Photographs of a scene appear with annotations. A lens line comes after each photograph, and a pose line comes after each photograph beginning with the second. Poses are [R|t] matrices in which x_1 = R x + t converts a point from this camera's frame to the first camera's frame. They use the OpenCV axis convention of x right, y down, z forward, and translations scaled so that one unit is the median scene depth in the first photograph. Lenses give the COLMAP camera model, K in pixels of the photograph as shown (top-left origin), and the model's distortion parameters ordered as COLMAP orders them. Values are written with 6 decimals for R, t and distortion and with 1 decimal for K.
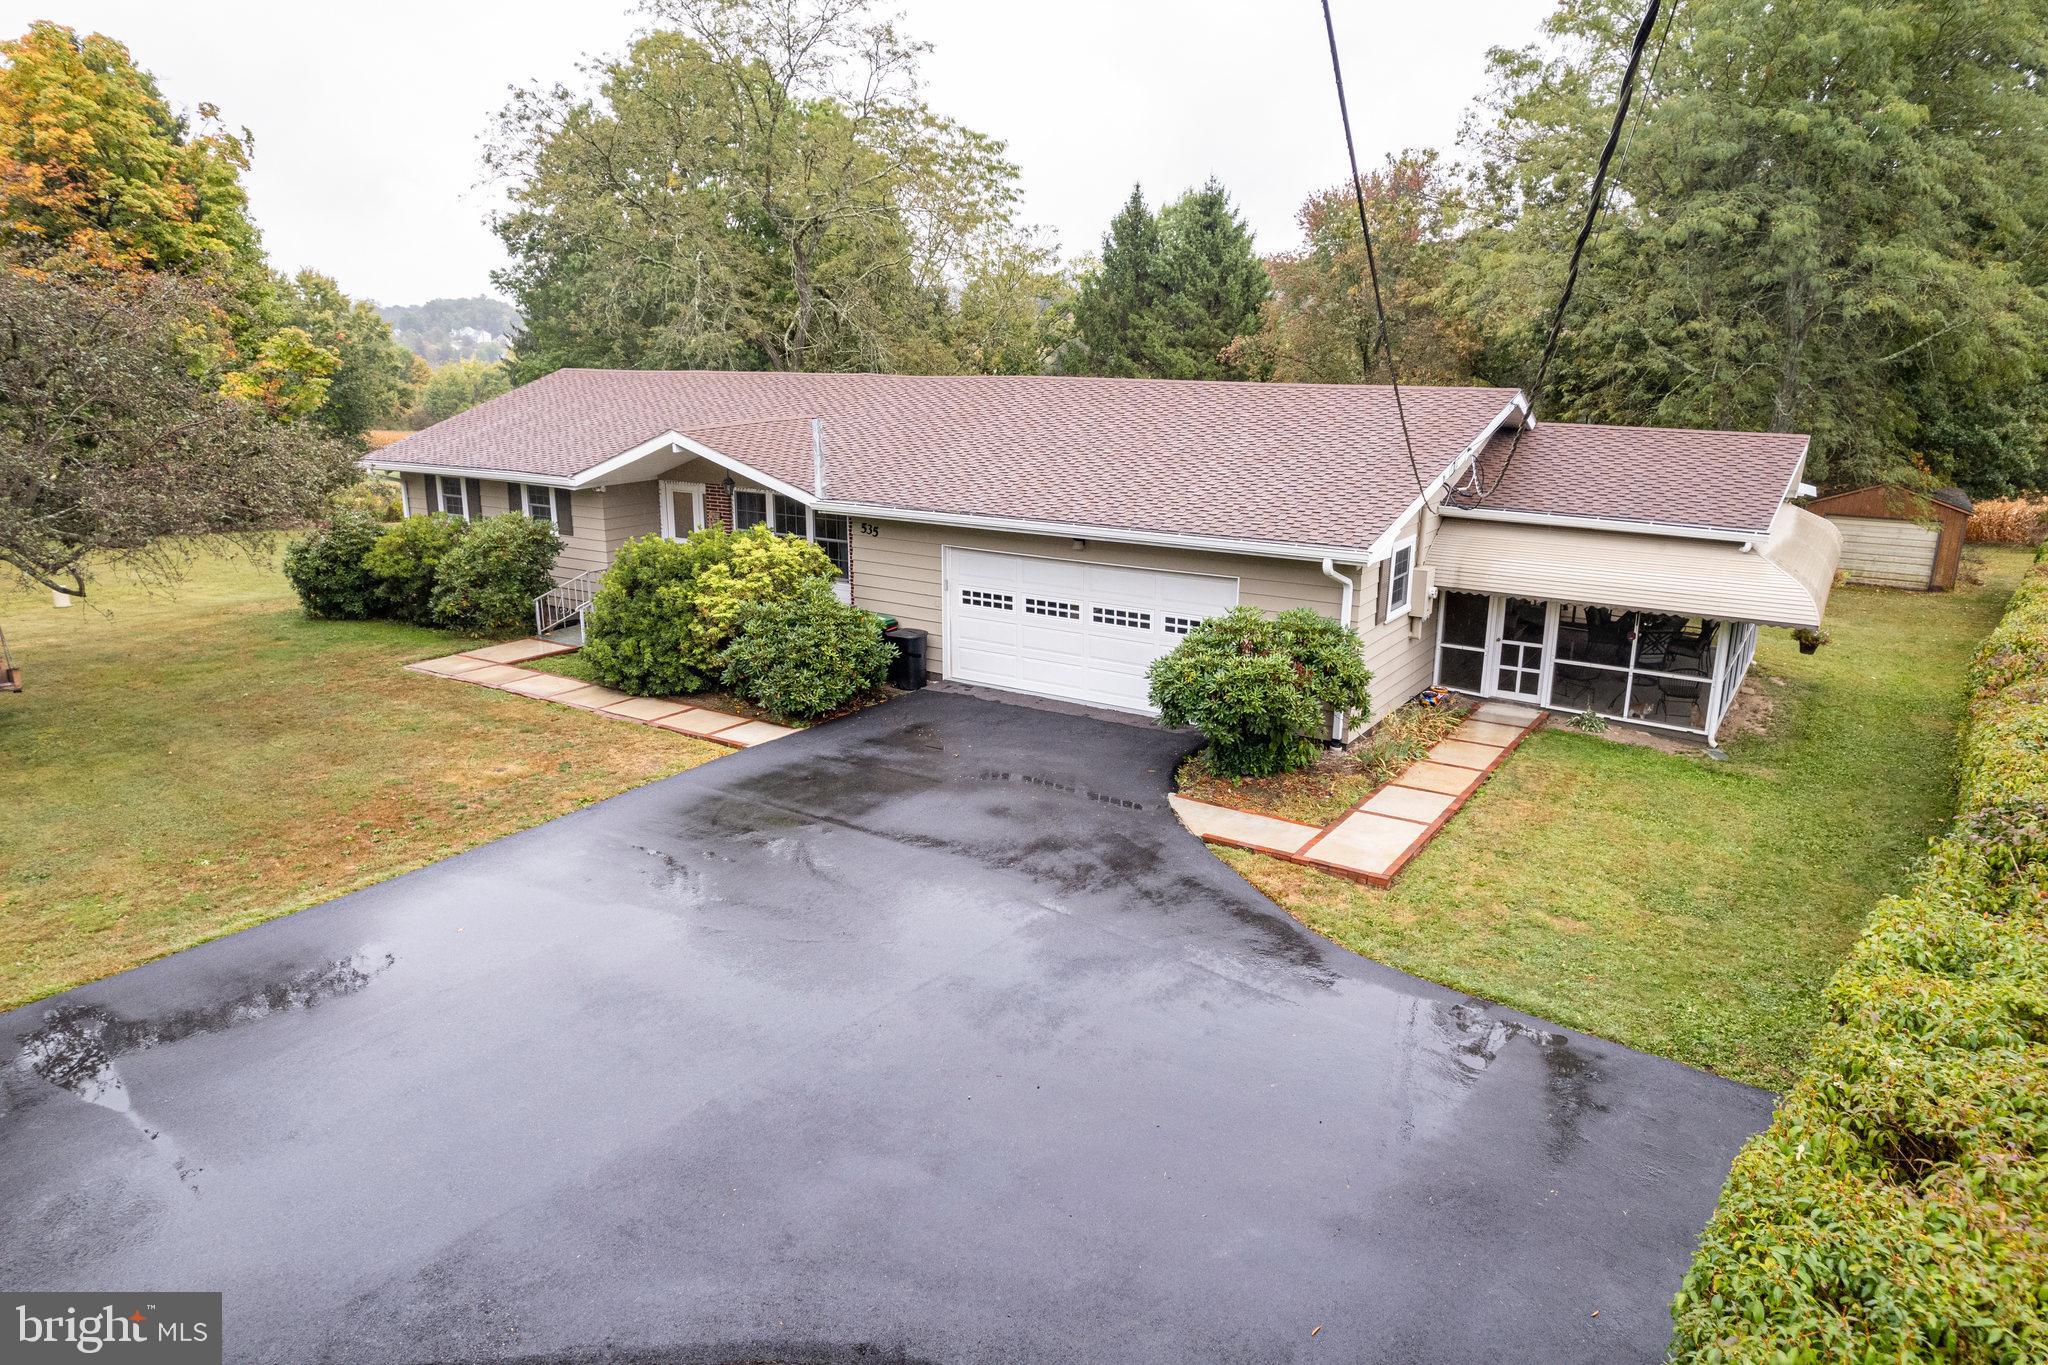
lens RADIAL K [[1337.6, 0, 1023.4], [0, 1337.6, 701.7], [0, 0, 1]] dist [-0.049717, 0.018802]
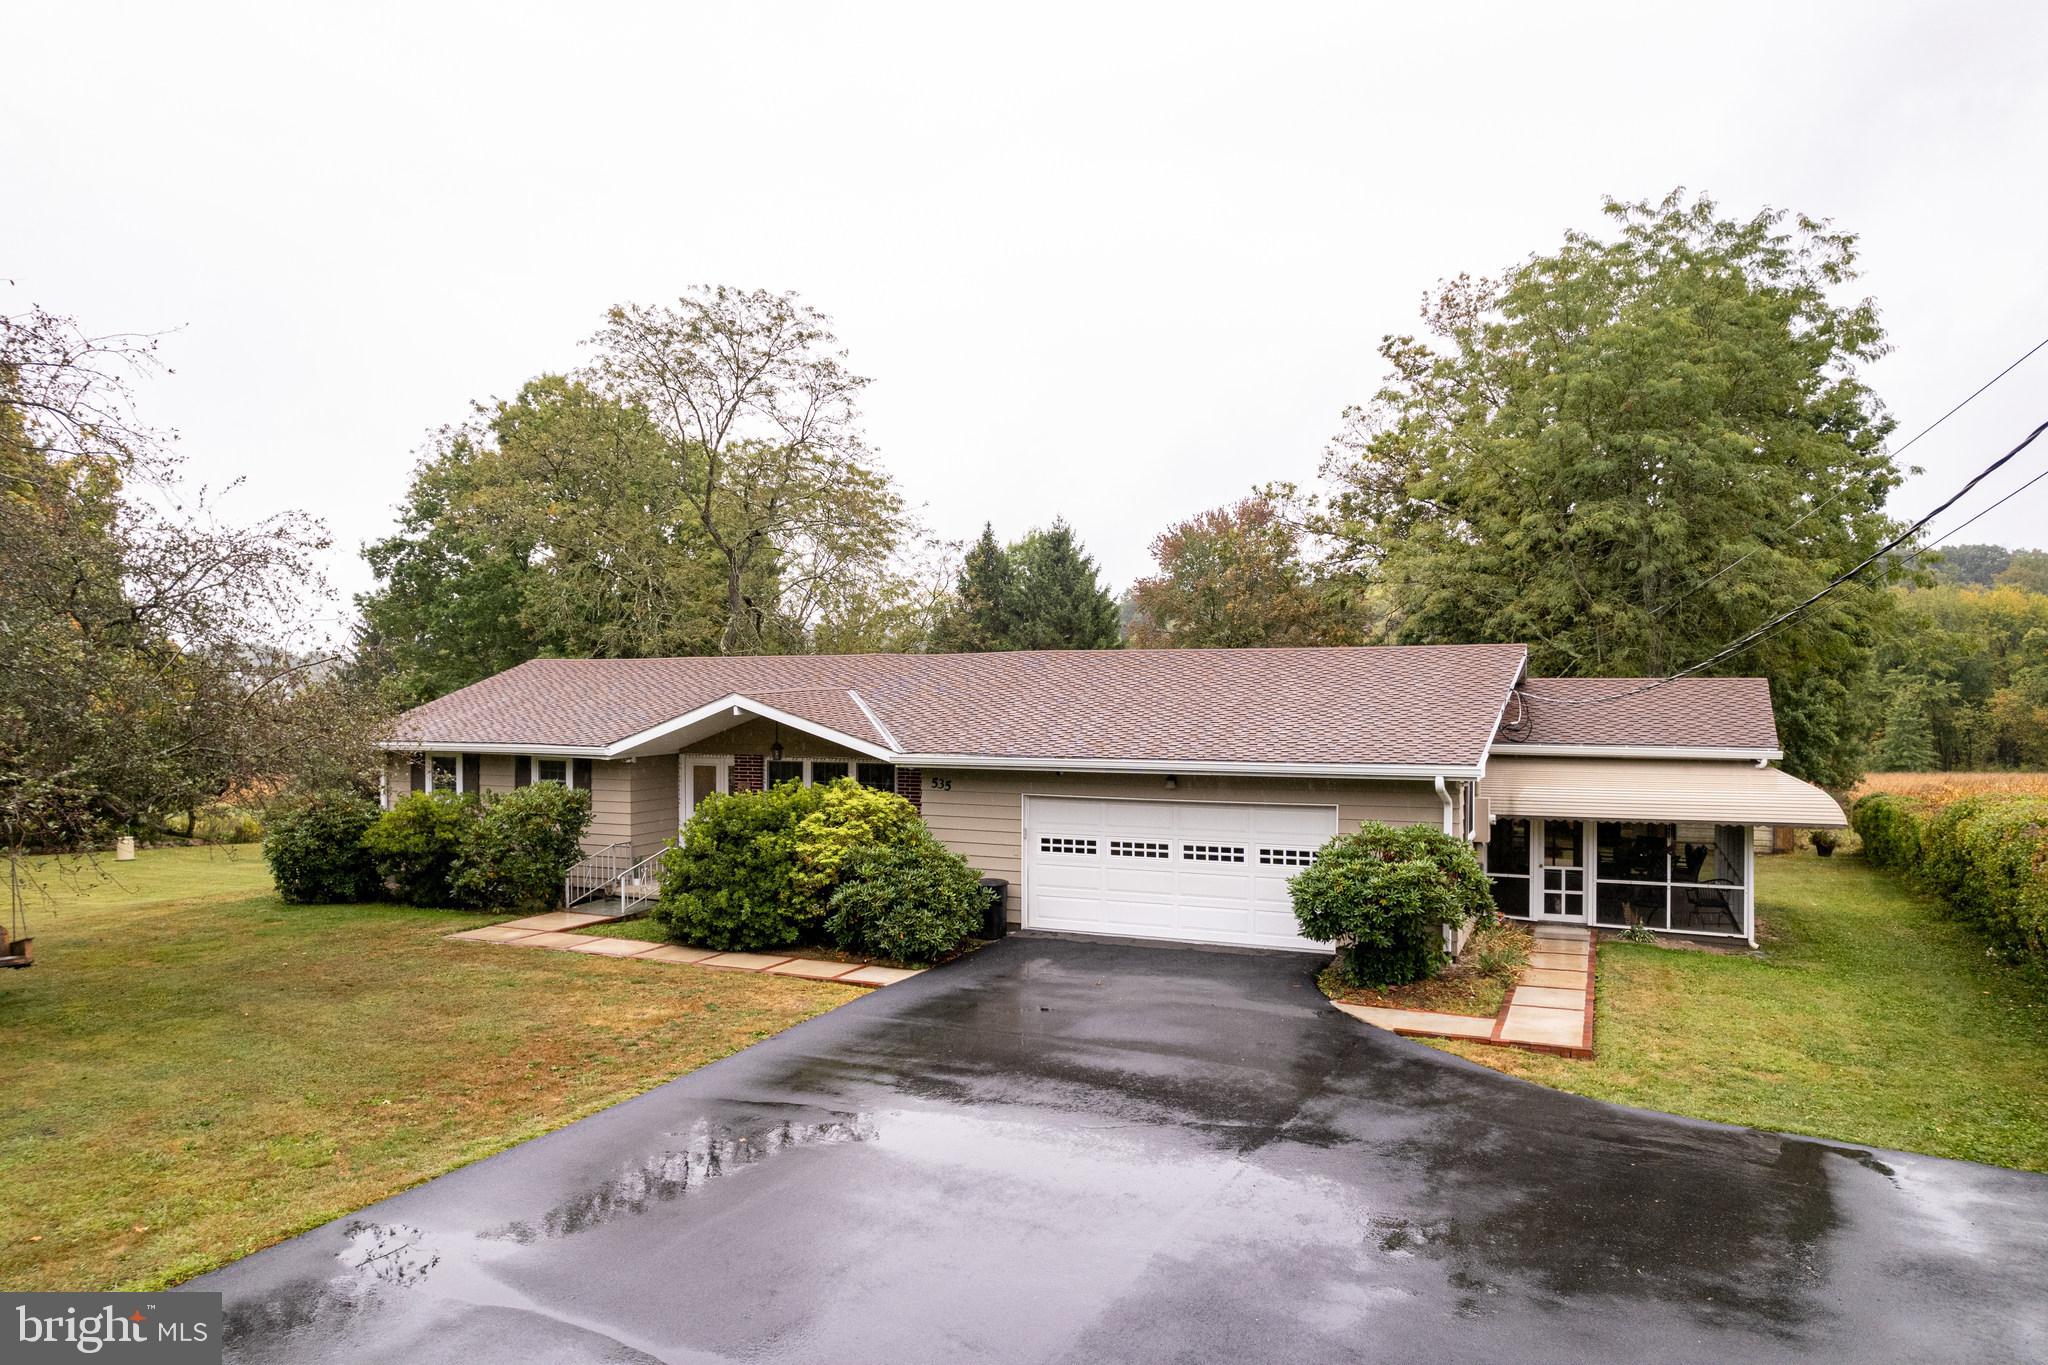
lens RADIAL K [[1337.6, 0, 1022.3], [0, 1337.6, 700.3], [0, 0, 1]] dist [-0.049717, 0.018802]
pose [[0.986197, -0.008084, 0.165377, -0.234570], [0.049819, 0.967010, -0.249818, 0.071128], [-0.157901, 0.254608, 0.954066, -0.000828]]
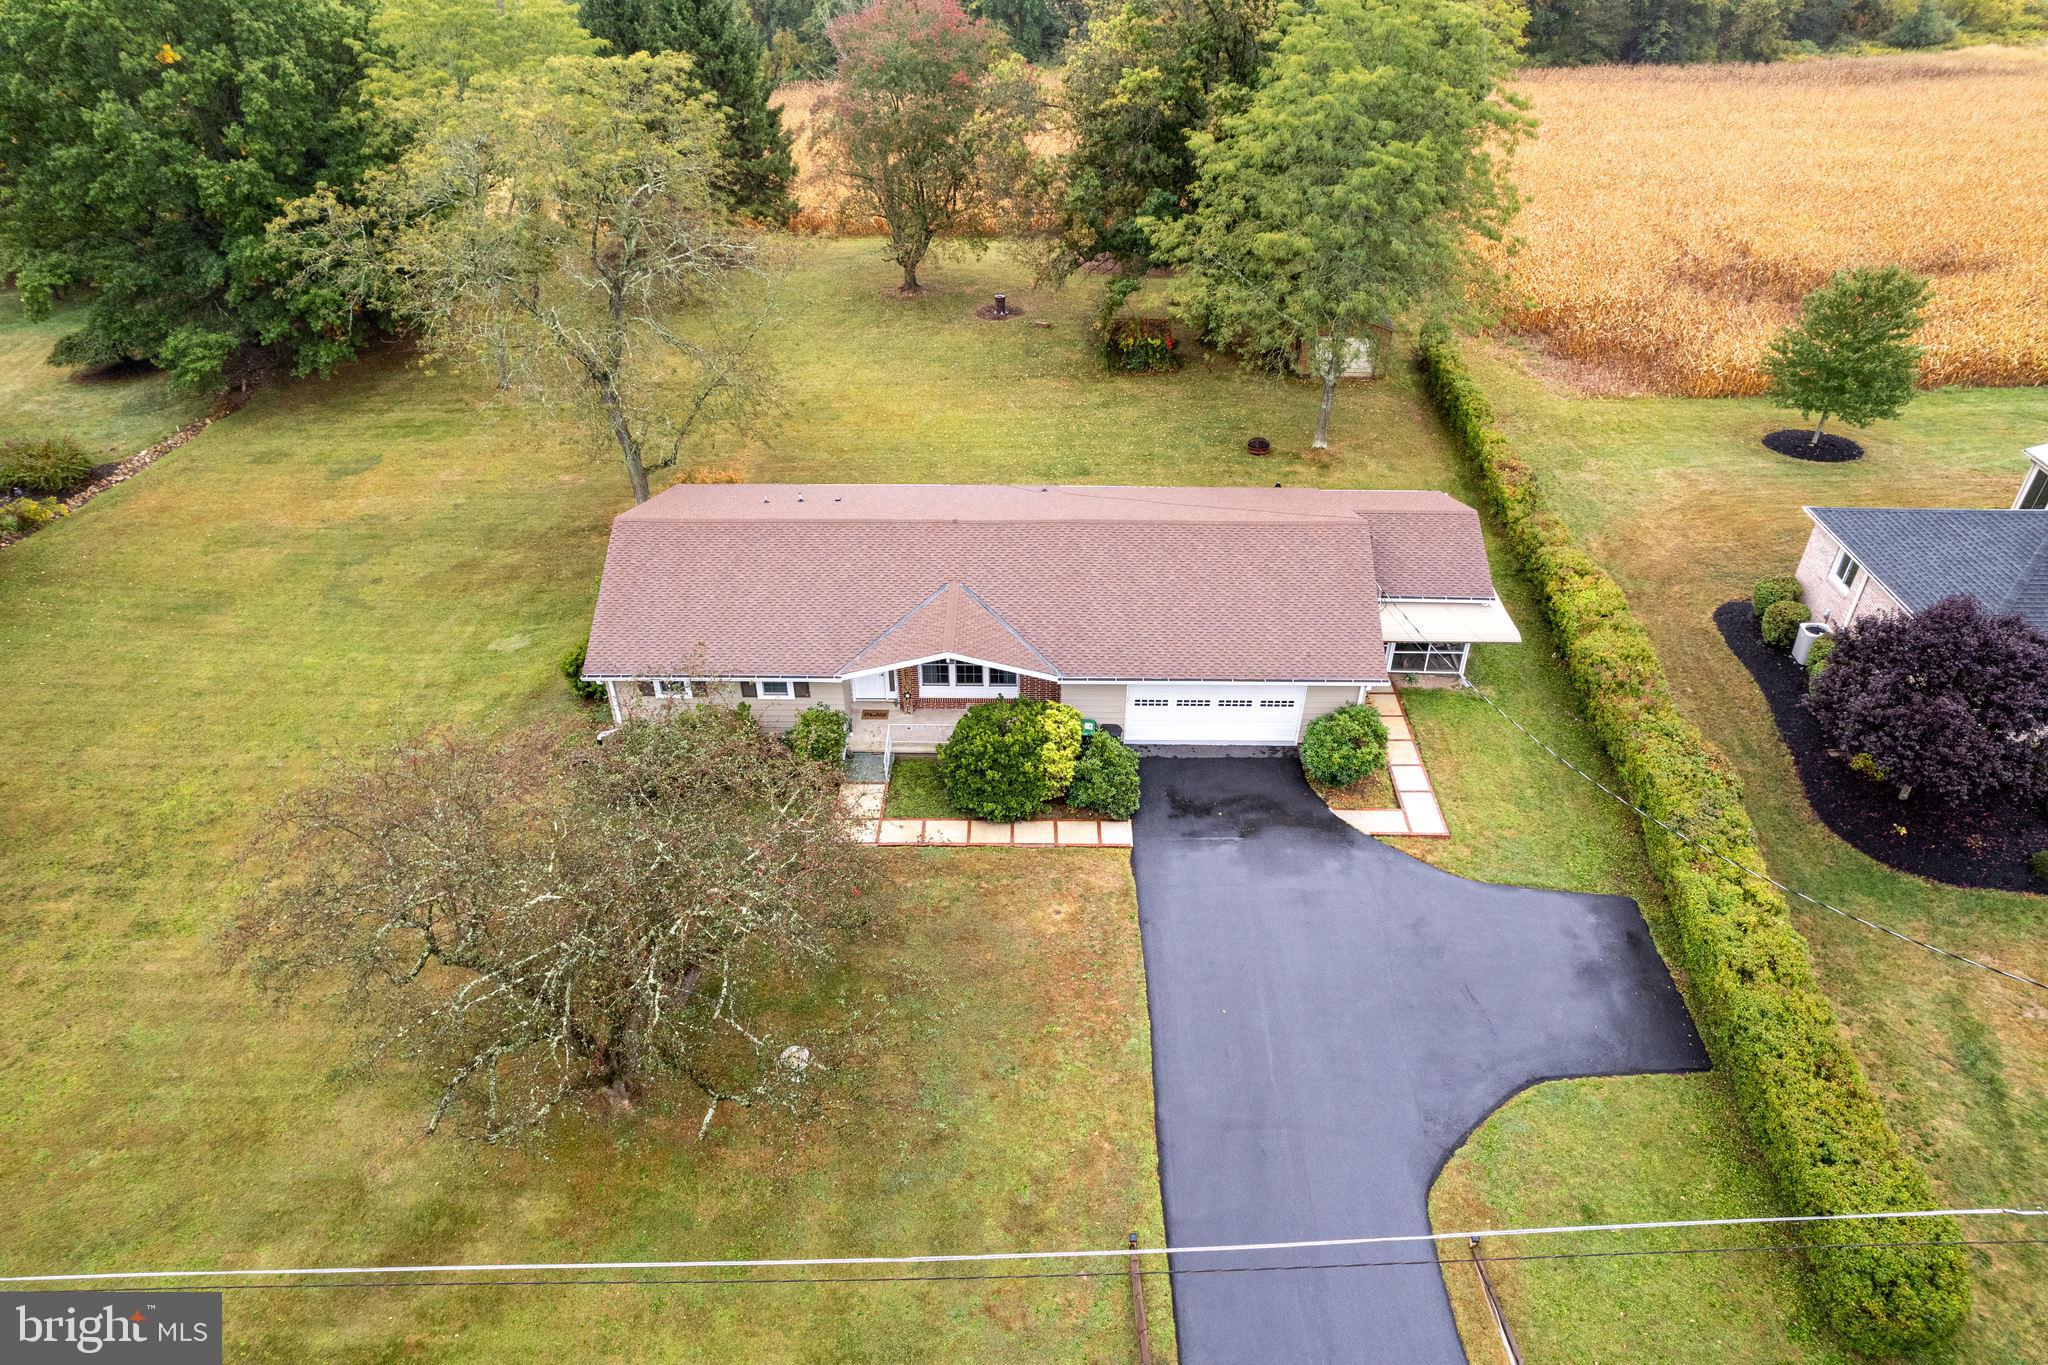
lens RADIAL K [[1337.6, 0, 1024.8], [0, 1337.6, 685.8], [0, 0, 1]] dist [-0.049717, 0.018802]
pose [[0.836170, -0.316122, 0.448204, -1.003574], [0.141958, 0.914081, 0.379873, -0.832748], [-0.529781, -0.254013, 0.809203, -0.391893]]
